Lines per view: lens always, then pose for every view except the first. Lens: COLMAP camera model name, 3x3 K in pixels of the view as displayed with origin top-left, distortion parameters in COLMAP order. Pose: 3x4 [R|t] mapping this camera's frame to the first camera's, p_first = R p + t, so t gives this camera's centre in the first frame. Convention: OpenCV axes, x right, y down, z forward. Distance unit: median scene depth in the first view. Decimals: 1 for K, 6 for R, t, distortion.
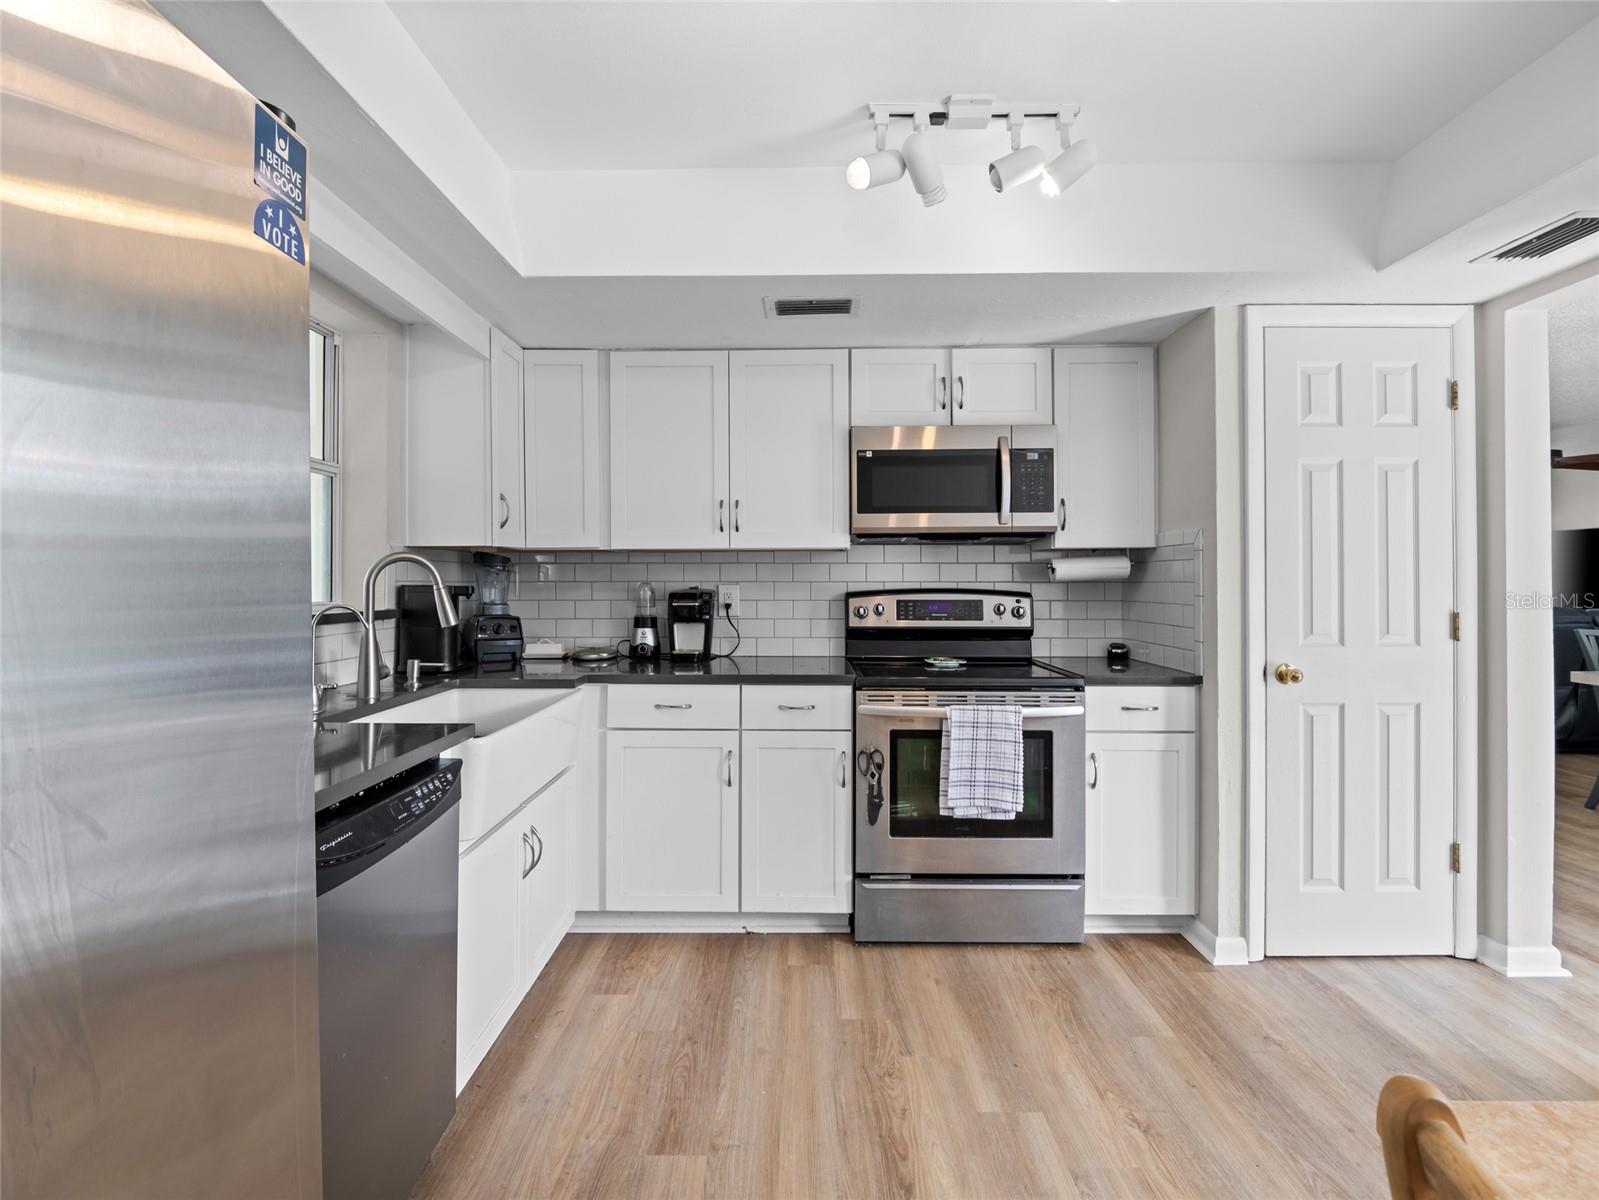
lens RADIAL K [[784.3, 0, 797.6], [0, 784.3, 582.7], [0, 0, 1]] dist [-0.014796, -0.001156]
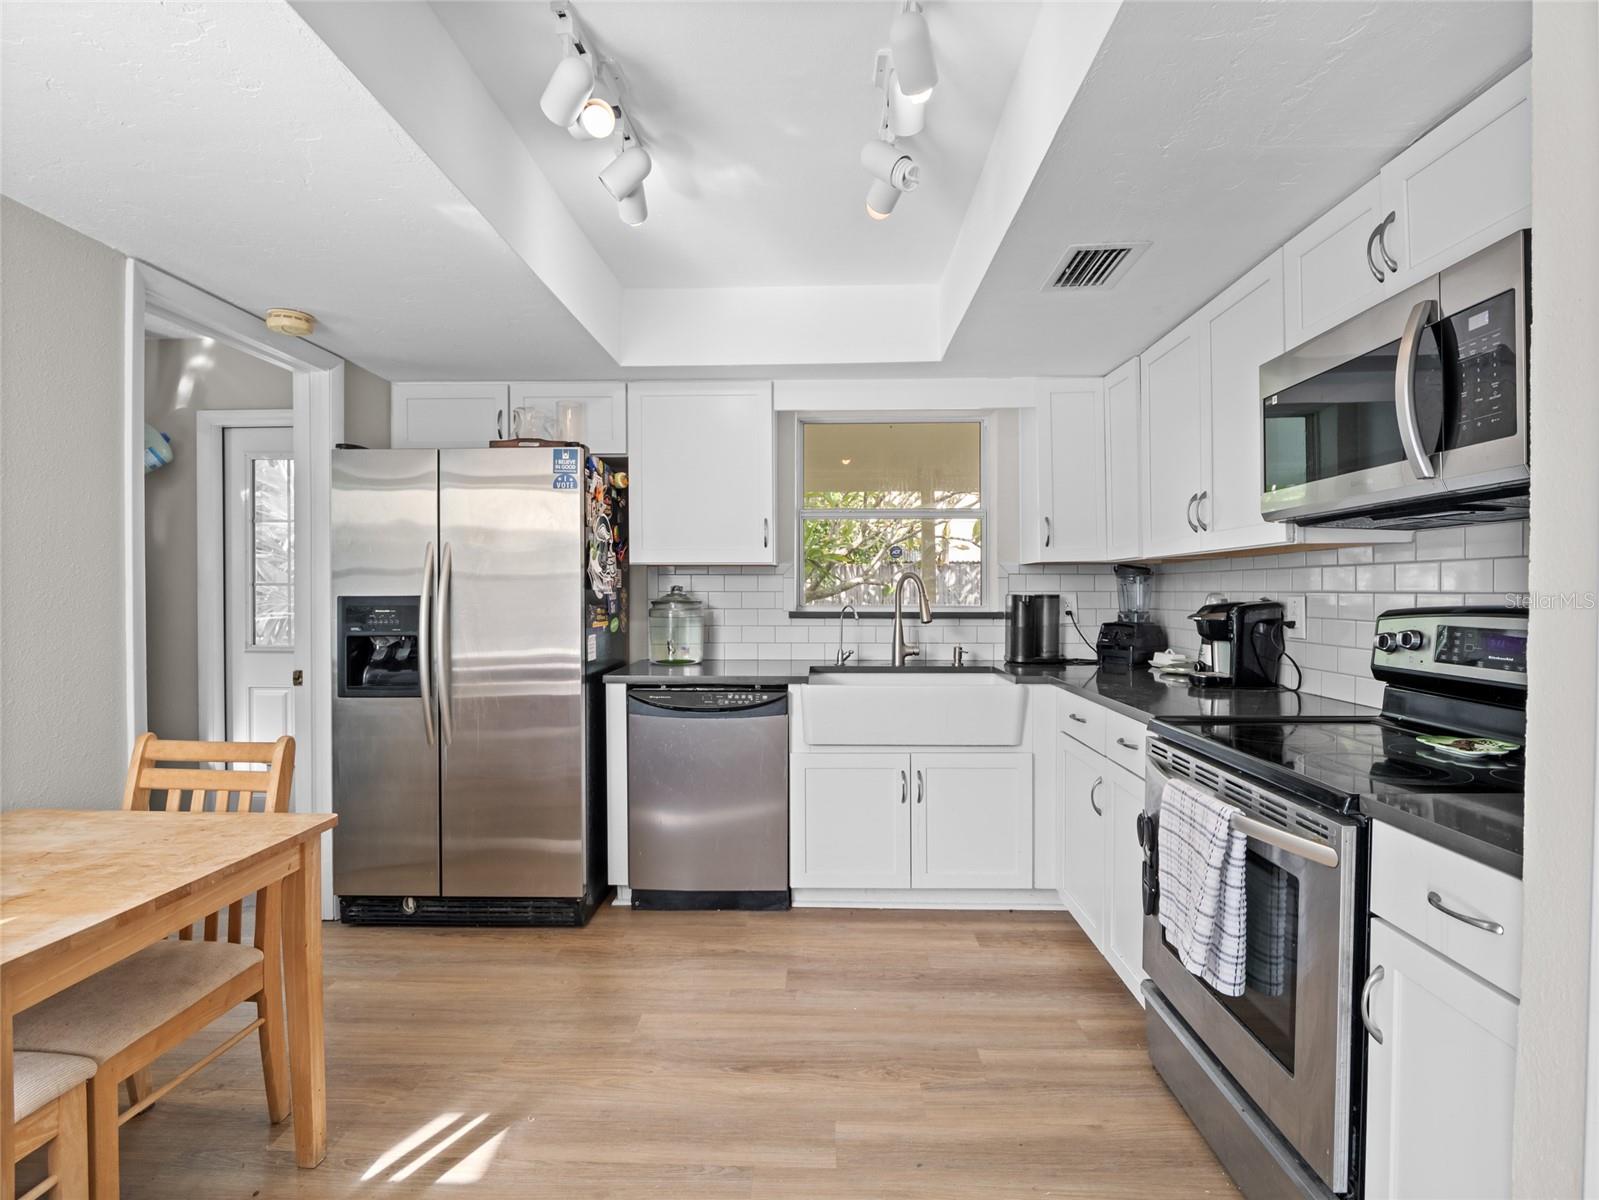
lens RADIAL K [[793.4, 0, 797.4], [0, 793.4, 611.1], [0, 0, 1]] dist [-0.000974, -0.000465]
pose [[-0.021664, 0.027445, -0.999389, 0.949335], [0.000320, 0.999623, 0.027445, -0.005445], [0.999765, 0.000275, -0.021665, 0.745560]]
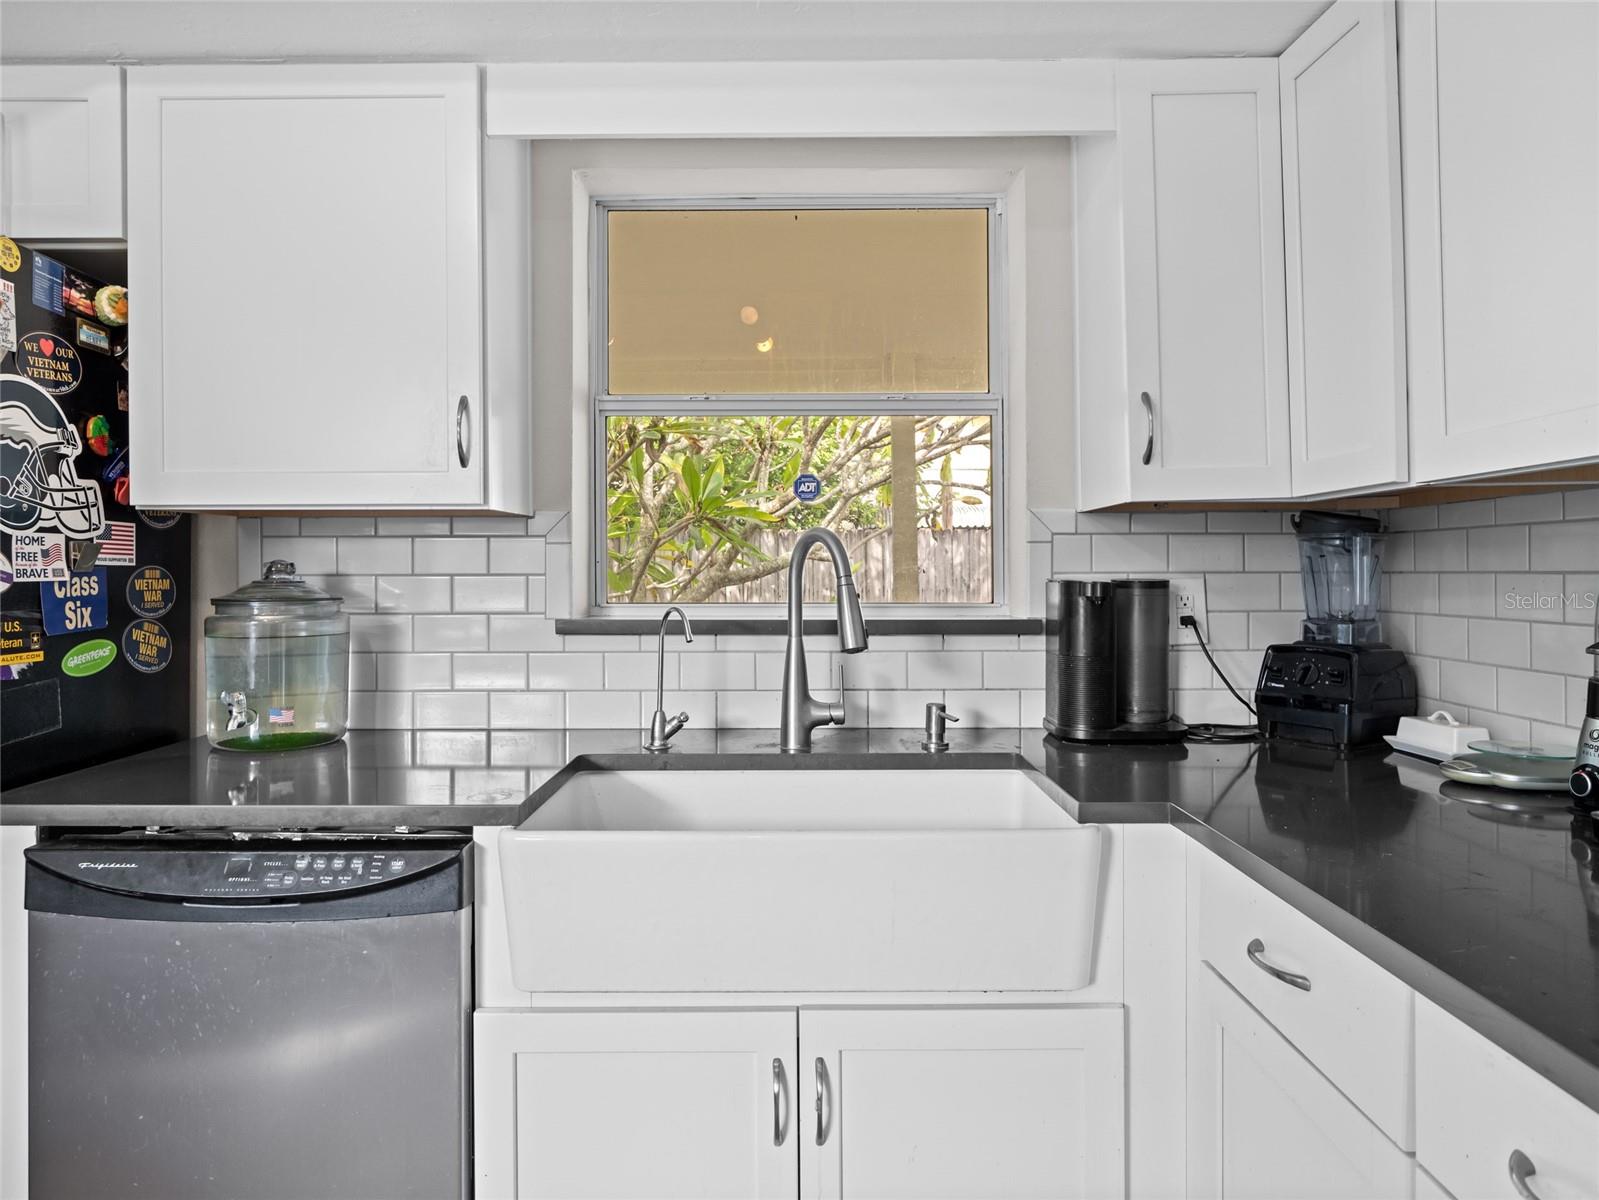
lens RADIAL K [[1039.5, 0, 796.3], [0, 1039.5, 589.0], [0, 0, 1]] dist [0.000066, 0.000224]
pose [[0.006669, 0.019727, -0.999783, 0.300486], [0.003171, 0.999800, 0.019748, -0.005609], [0.999973, -0.003302, 0.006605, 0.893937]]
